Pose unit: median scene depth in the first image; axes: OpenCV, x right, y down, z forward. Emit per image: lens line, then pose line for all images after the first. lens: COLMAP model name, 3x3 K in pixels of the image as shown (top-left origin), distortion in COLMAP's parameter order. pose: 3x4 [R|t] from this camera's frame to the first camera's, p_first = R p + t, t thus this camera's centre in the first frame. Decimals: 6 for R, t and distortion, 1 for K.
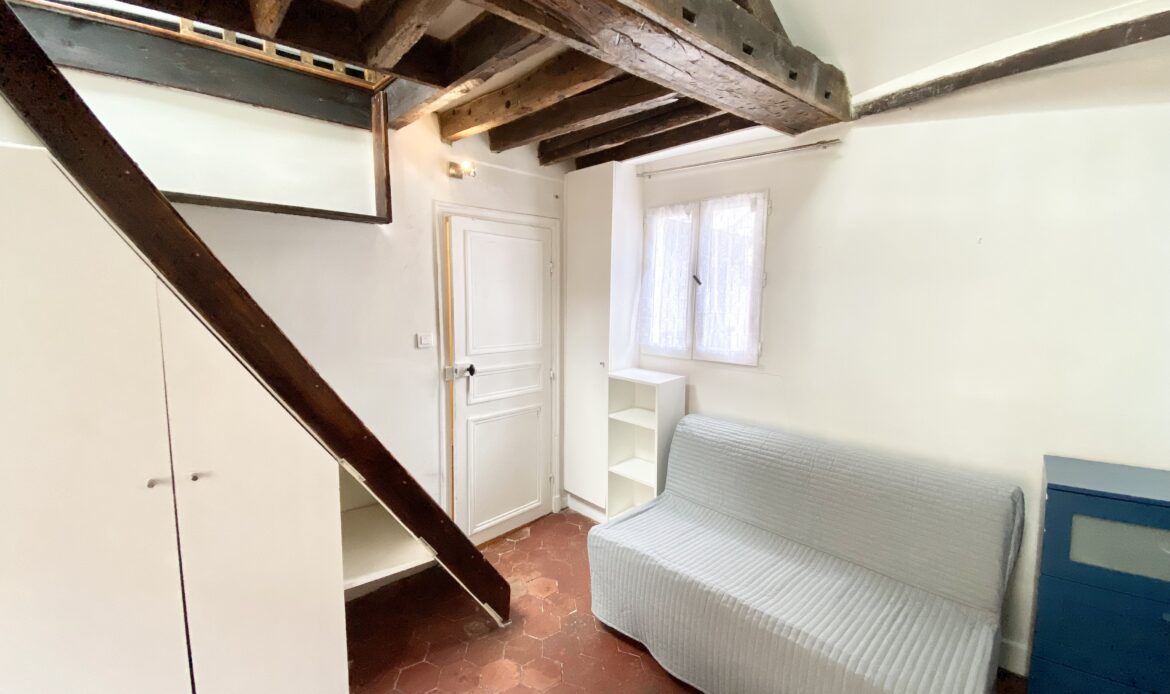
lens RADIAL K [[473.7, 0, 587.2], [0, 473.7, 346.5], [0, 0, 1]] dist [0.018027, -0.019904]
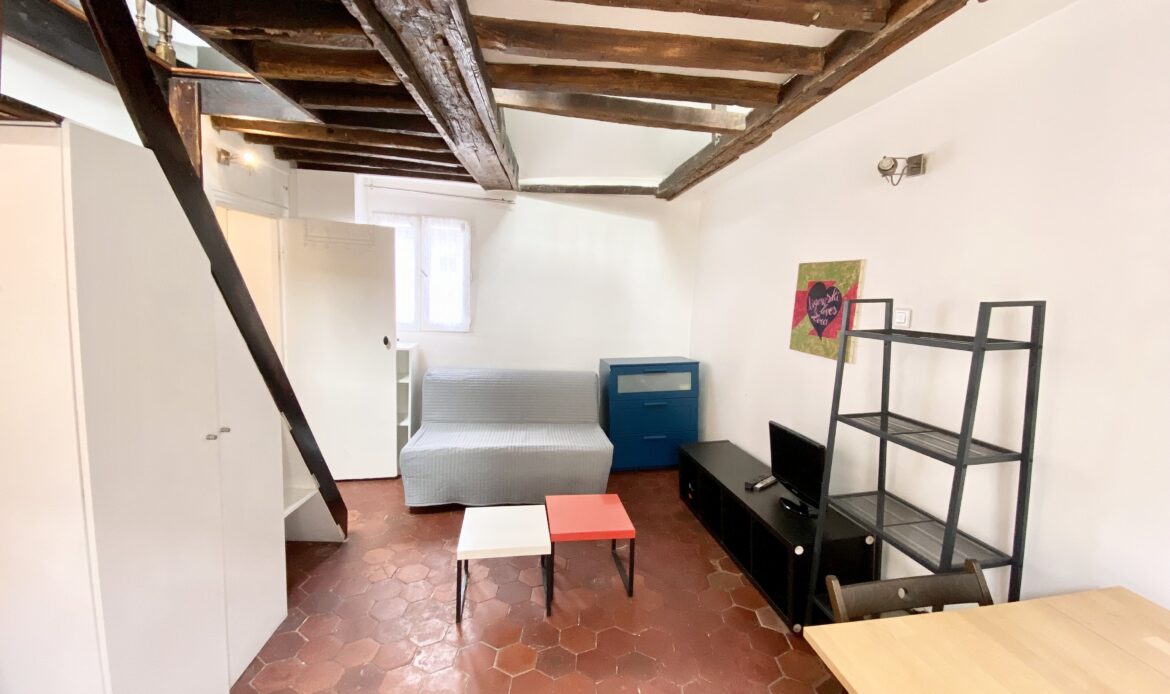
lens RADIAL K [[466.3, 0, 578.6], [0, 466.3, 349.5], [0, 0, 1]] dist [0.041460, -0.037624]
pose [[0.607156, -0.081009, 0.790442, -0.786777], [0.049878, 0.996713, 0.063836, 0.023816], [-0.793016, 0.000667, 0.609201, -0.280798]]
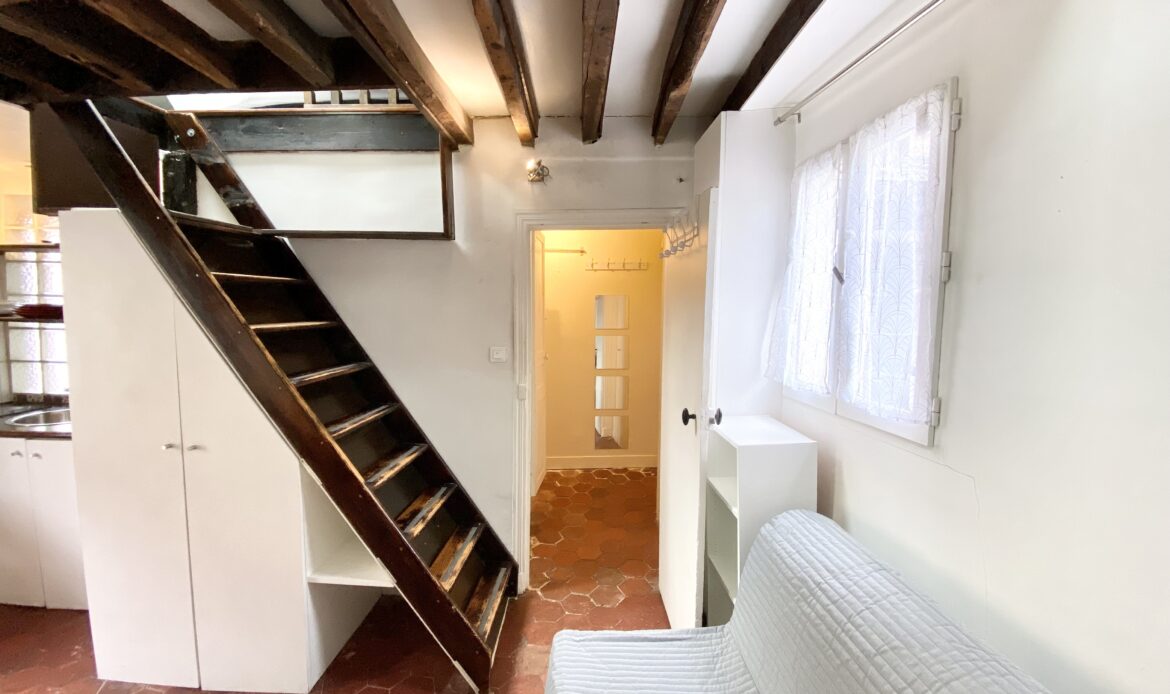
lens RADIAL K [[473.7, 0, 587.2], [0, 473.7, 346.5], [0, 0, 1]] dist [0.018027, -0.019904]
pose [[0.730070, 0.043393, -0.681994, 0.523939], [-0.068481, 0.997604, -0.009835, -0.039191], [0.679933, 0.053884, 0.731292, 0.492276]]
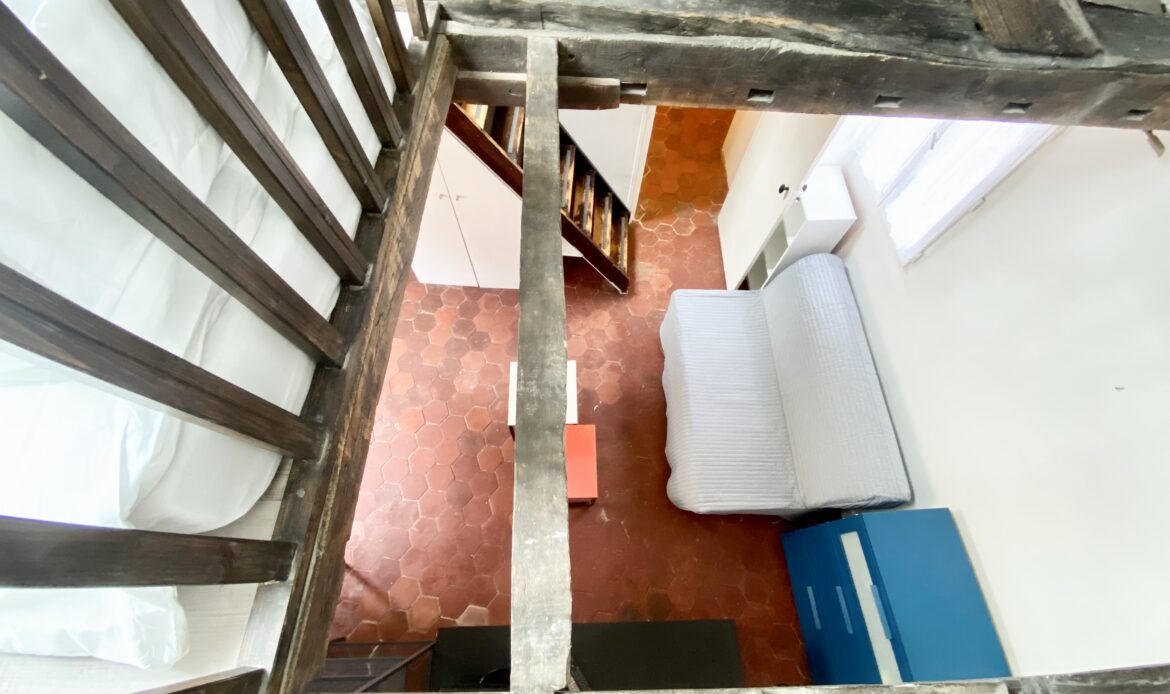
lens RADIAL K [[473.7, 0, 587.2], [0, 473.7, 346.5], [0, 0, 1]] dist [0.018027, -0.019904]
pose [[0.711931, 0.645739, -0.275998, 0.320215], [-0.110286, 0.490952, 0.864178, -0.777696], [0.693535, -0.584797, 0.420740, 0.105568]]
